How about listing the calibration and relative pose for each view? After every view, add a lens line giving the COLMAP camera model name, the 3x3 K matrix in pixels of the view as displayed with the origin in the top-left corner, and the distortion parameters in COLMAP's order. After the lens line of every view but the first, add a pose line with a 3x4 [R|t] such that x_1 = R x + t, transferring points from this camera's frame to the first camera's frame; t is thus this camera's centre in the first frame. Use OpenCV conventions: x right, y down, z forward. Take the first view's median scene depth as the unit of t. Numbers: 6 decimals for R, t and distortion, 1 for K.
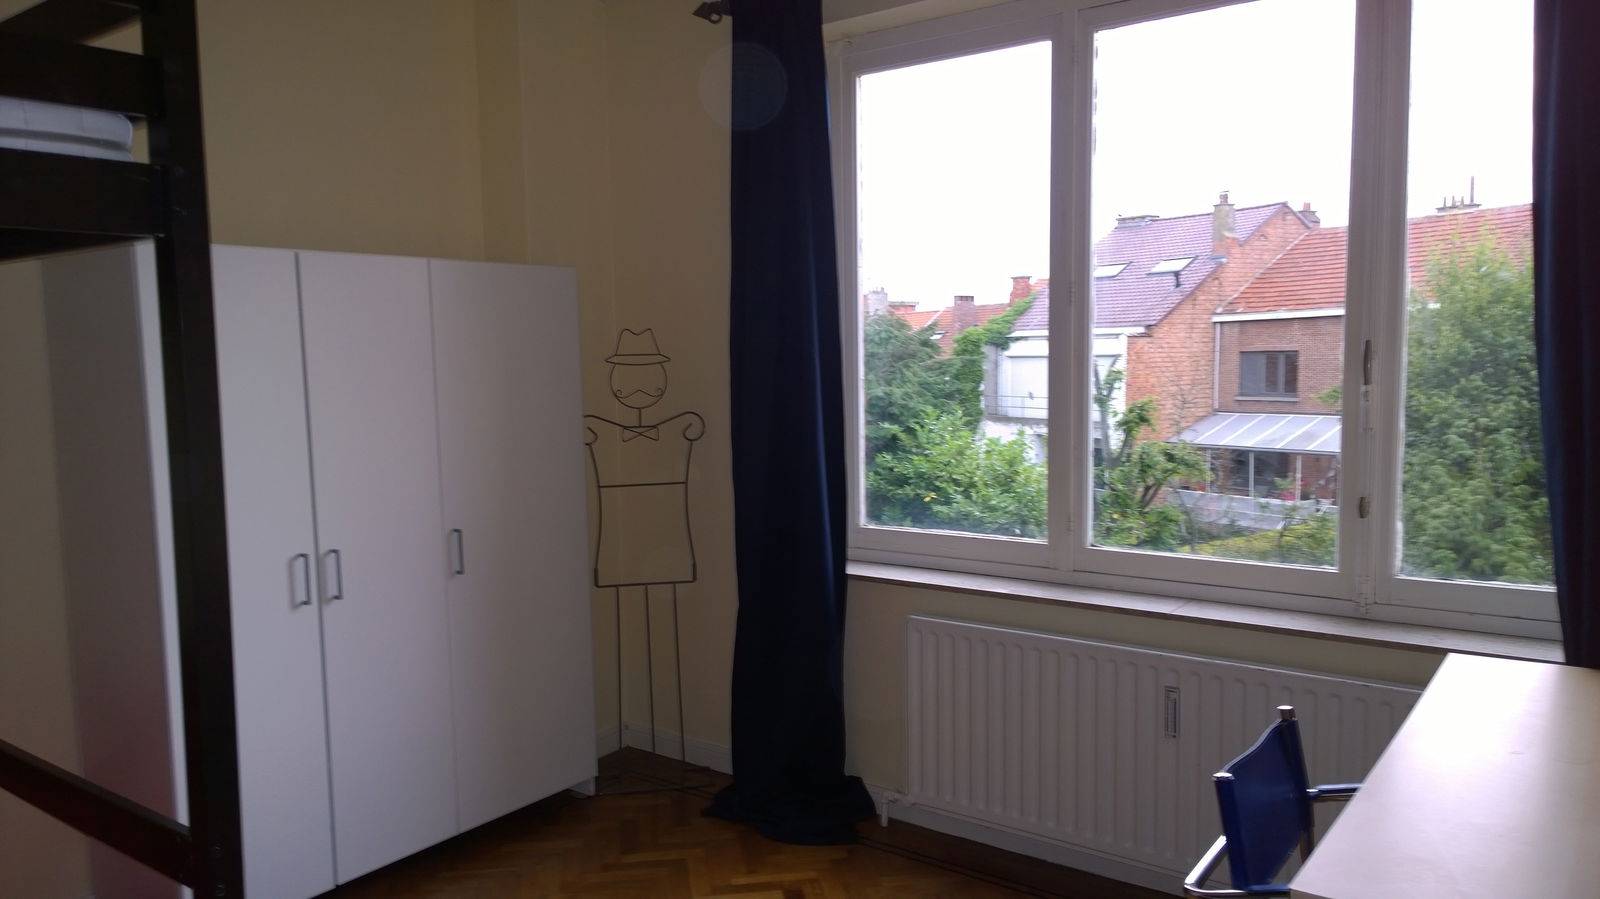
lens RADIAL K [[1147.4, 0, 774.7], [0, 1147.4, 454.0], [0, 0, 1]] dist [0.066819, -0.044110]
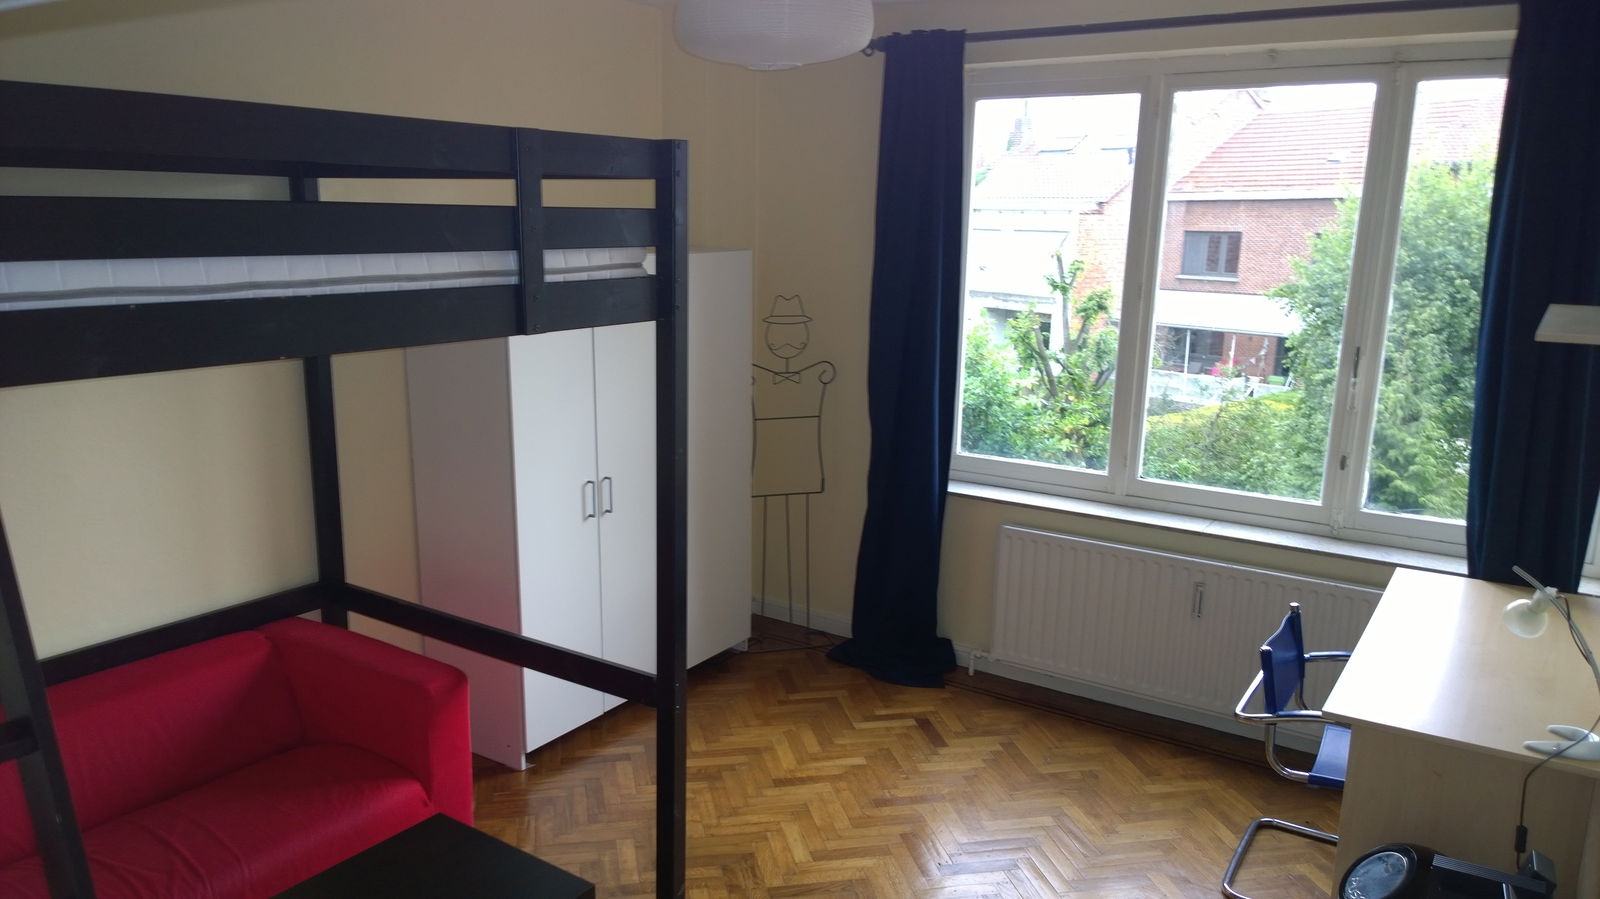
lens RADIAL K [[1152.2, 0, 795.1], [0, 1152.2, 467.5], [0, 0, 1]] dist [0.121948, -0.122613]
pose [[0.996803, 0.017388, 0.077989, -0.048019], [-0.027721, 0.990669, 0.133442, -0.021034], [-0.074941, -0.135178, 0.987983, -0.065238]]
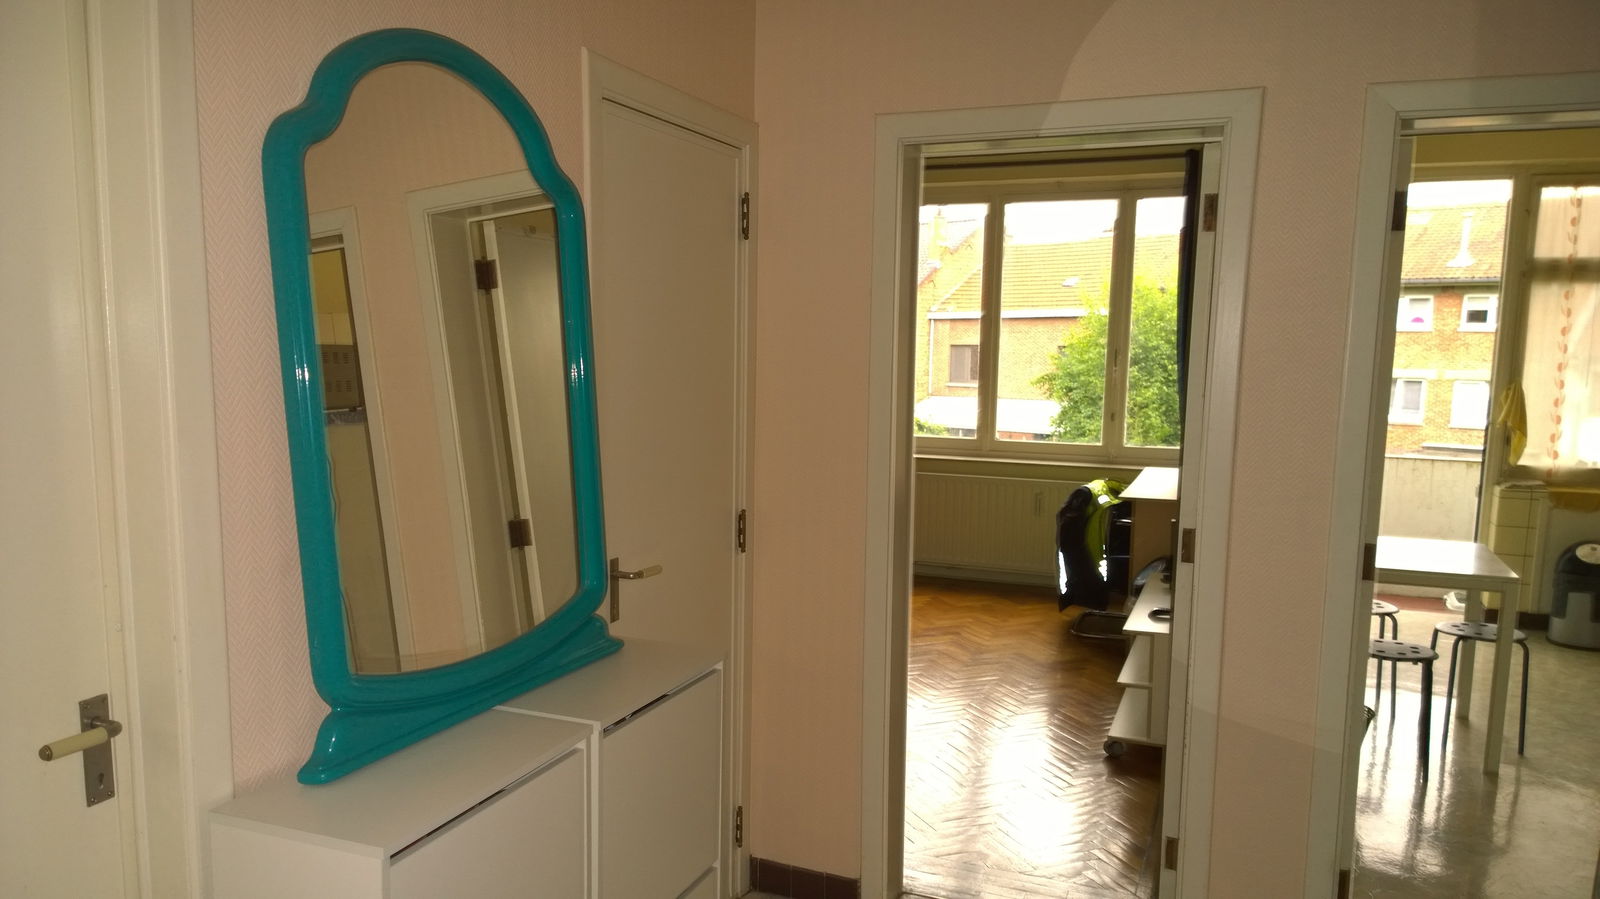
lens RADIAL K [[1152.2, 0, 795.1], [0, 1152.2, 467.5], [0, 0, 1]] dist [0.121948, -0.122613]
pose [[0.964356, 0.001024, 0.264607, -0.135306], [-0.007938, 0.999654, 0.025061, 0.016758], [-0.264490, -0.026268, 0.964031, -0.203368]]
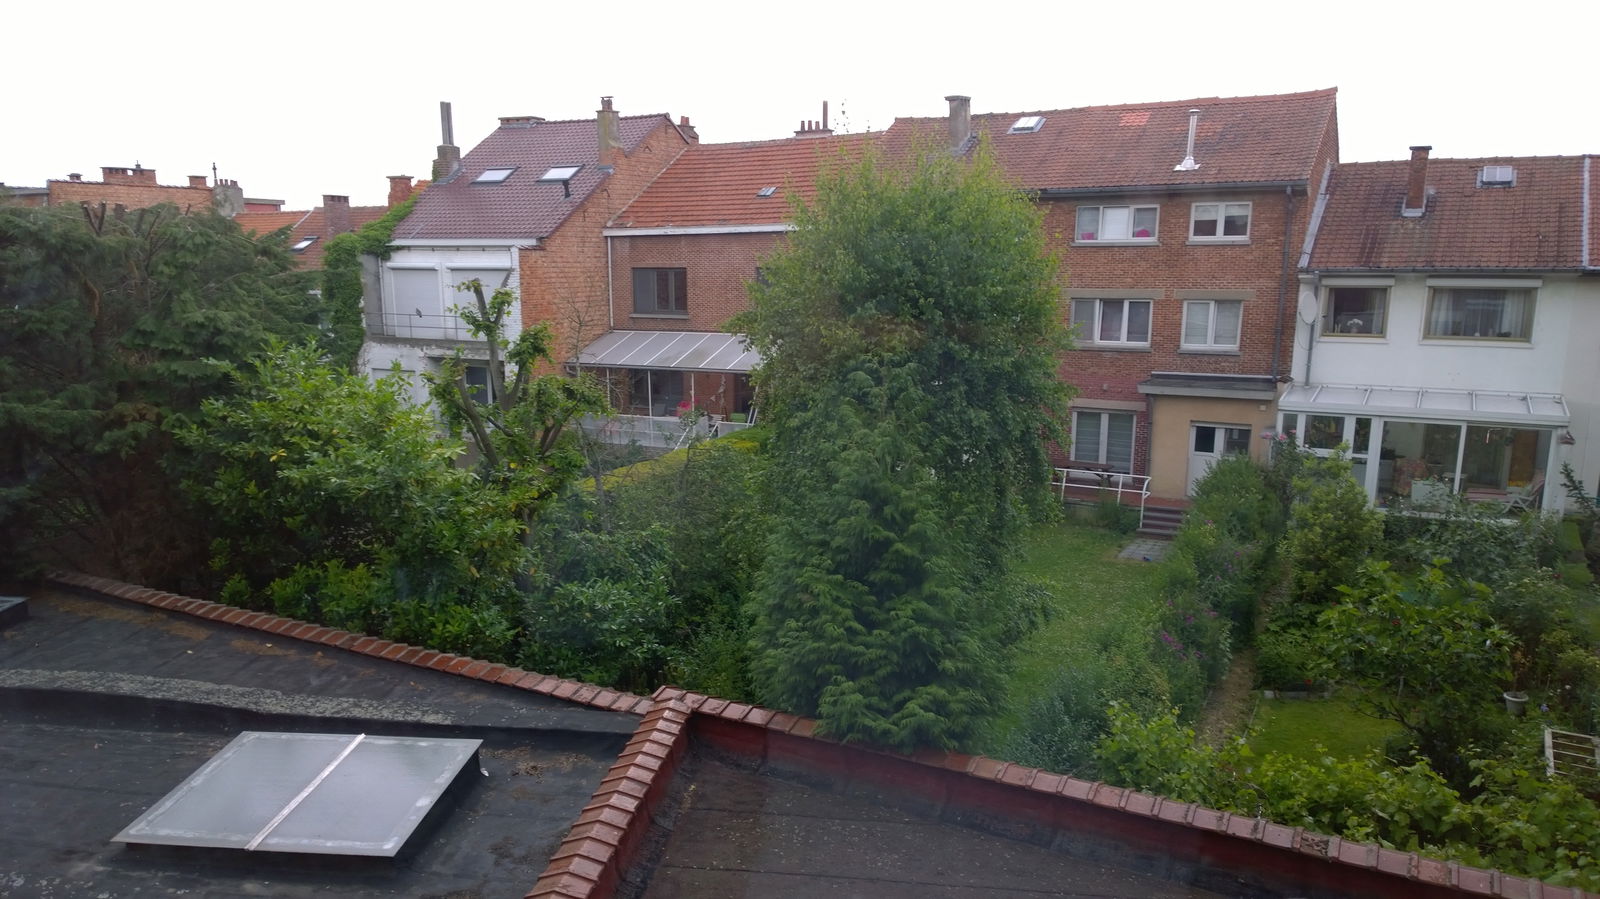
lens RADIAL K [[1141.4, 0, 793.0], [0, 1141.4, 508.3], [0, 0, 1]] dist [0.034146, 0.000221]
pose [[0.867464, -0.091400, 0.489032, 0.061666], [0.030597, 0.990919, 0.130929, -0.020800], [-0.496559, -0.098614, 0.862383, 0.173185]]
